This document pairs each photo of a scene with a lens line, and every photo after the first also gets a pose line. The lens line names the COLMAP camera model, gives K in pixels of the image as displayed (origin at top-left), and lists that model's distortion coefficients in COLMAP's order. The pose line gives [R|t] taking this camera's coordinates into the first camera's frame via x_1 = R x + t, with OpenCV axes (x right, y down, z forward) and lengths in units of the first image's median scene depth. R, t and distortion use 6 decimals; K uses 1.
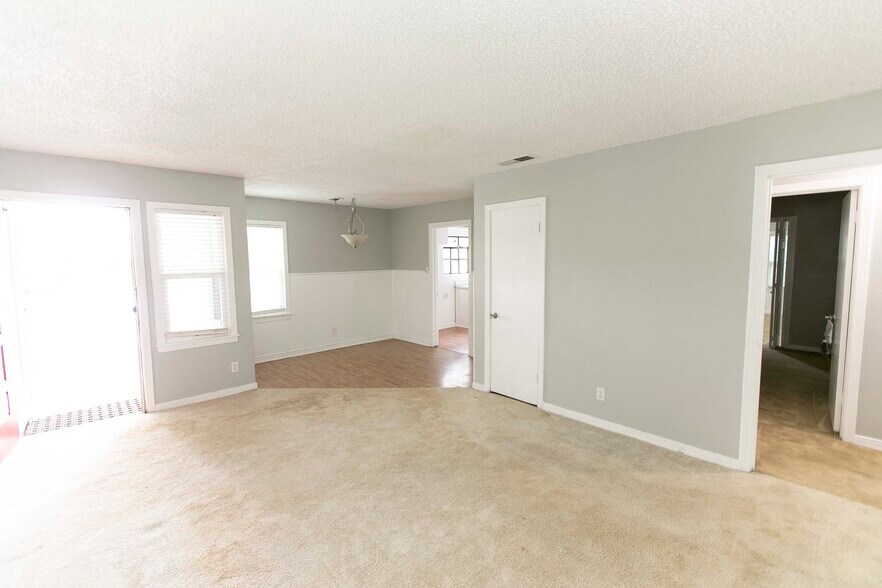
lens RADIAL K [[390.6, 0, 436.1], [0, 390.6, 293.8], [0, 0, 1]] dist [0.000704, -0.002298]
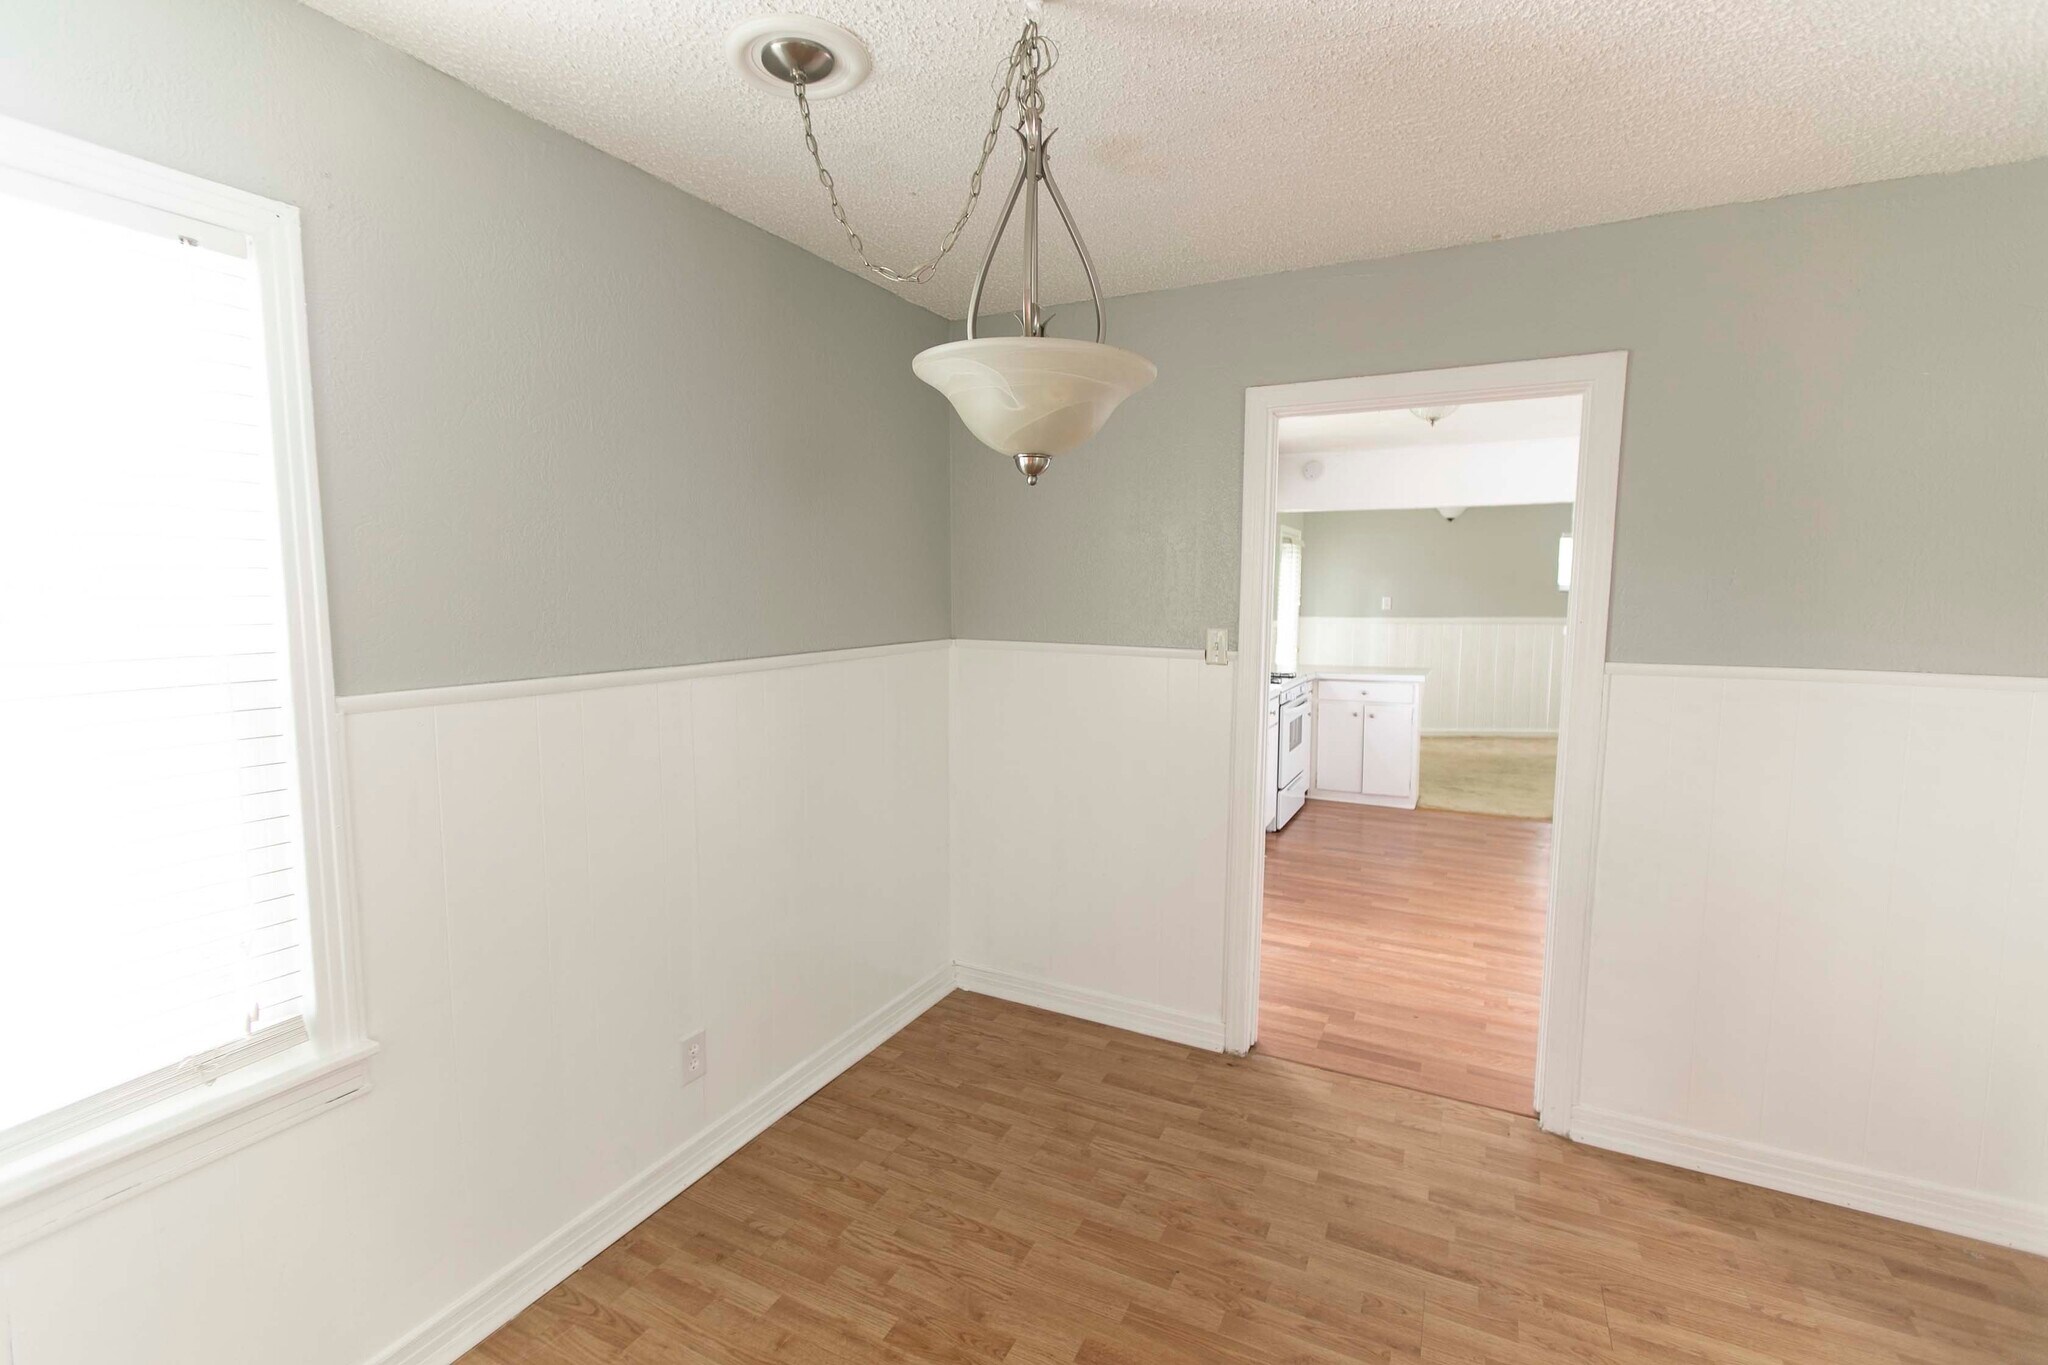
lens RADIAL K [[907.0, 0, 1020.4], [0, 907.0, 681.3], [0, 0, 1]] dist [0.000704, -0.002298]
pose [[0.943864, -0.017937, 0.329846, -0.285593], [0.014991, 0.999822, 0.011473, -0.057693], [-0.329994, -0.005884, 0.943965, 0.710354]]
